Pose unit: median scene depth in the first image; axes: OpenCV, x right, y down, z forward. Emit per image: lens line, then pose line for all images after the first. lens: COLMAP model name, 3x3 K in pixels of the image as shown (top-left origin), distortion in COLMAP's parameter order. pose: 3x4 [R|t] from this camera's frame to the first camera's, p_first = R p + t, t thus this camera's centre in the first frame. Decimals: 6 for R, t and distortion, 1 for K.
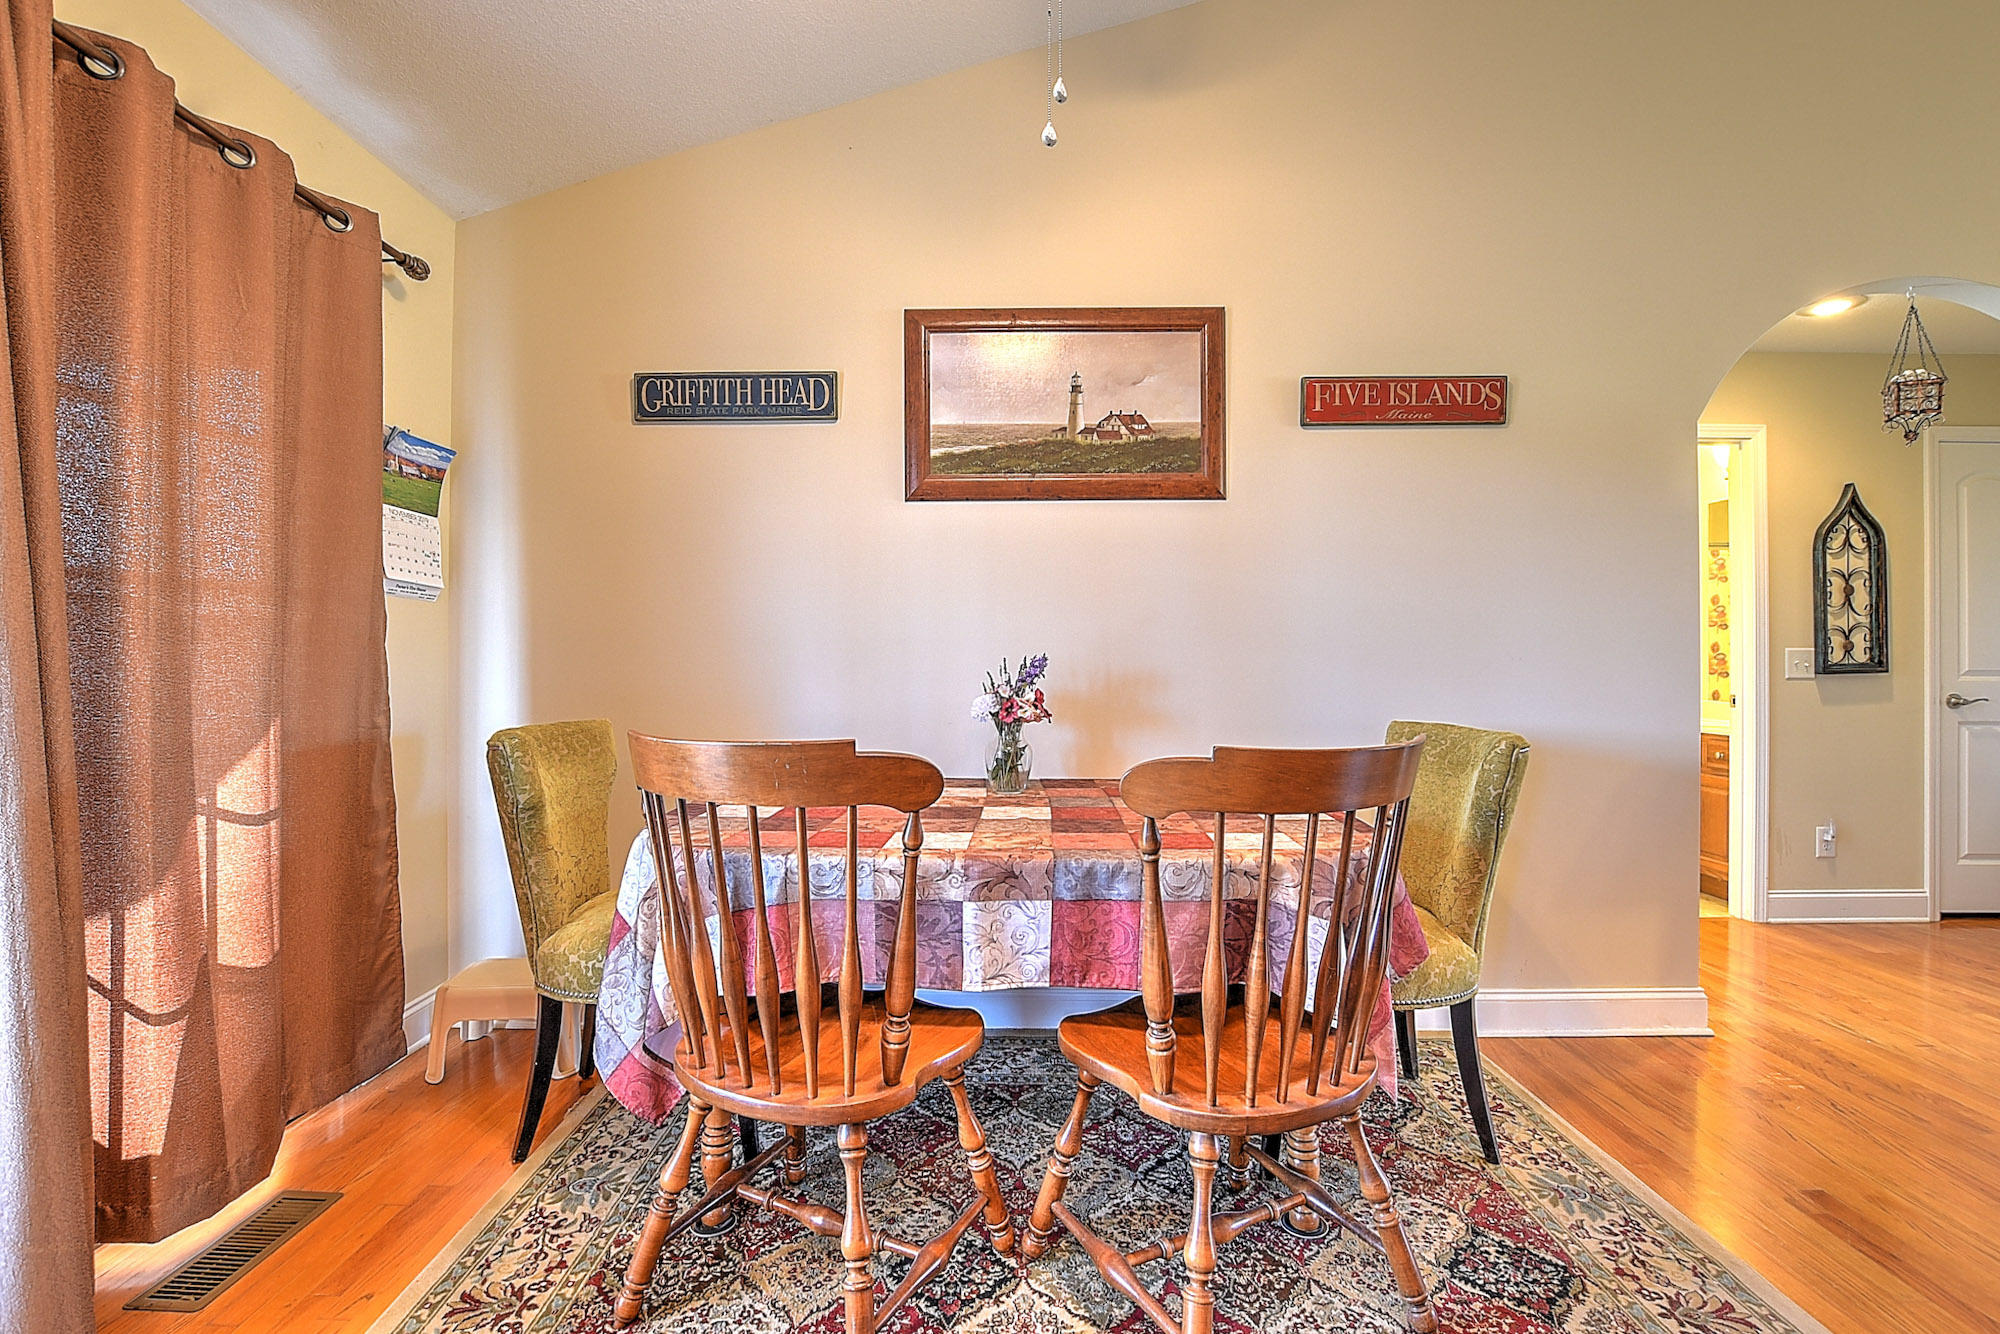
lens RADIAL K [[871.8, 0, 995.3], [0, 871.8, 652.1], [0, 0, 1]] dist [-0.035433, 0.007544]
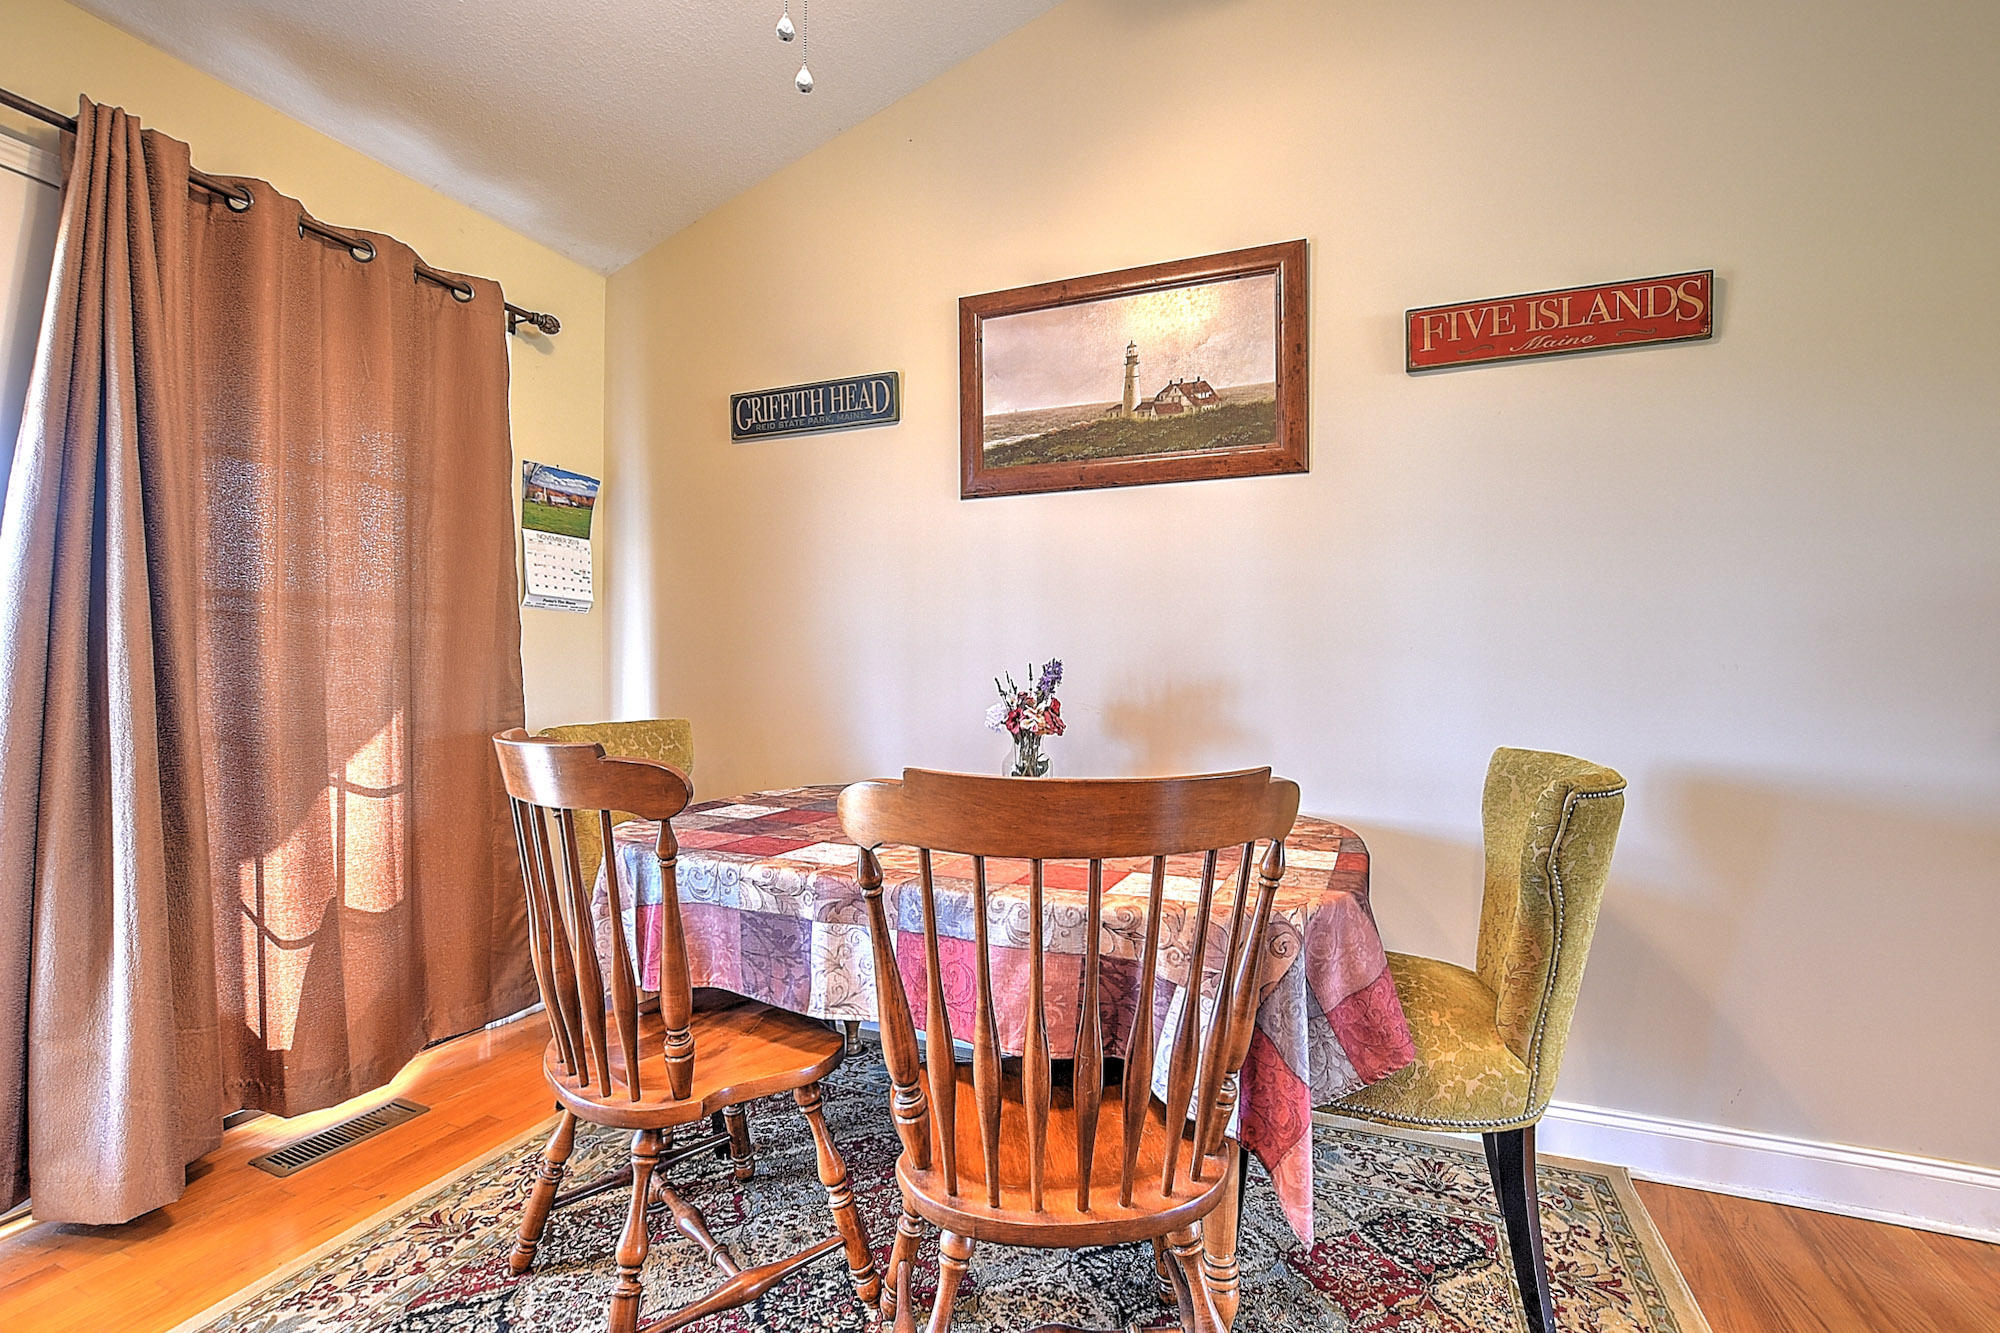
lens RADIAL K [[883.7, 0, 991.5], [0, 883.7, 670.2], [0, 0, 1]] dist [-0.036935, 0.008187]
pose [[0.931115, 0.005353, -0.364687, 0.314766], [-0.000821, 0.999921, 0.012582, 0.002308], [0.364725, -0.011416, 0.931045, 0.120352]]
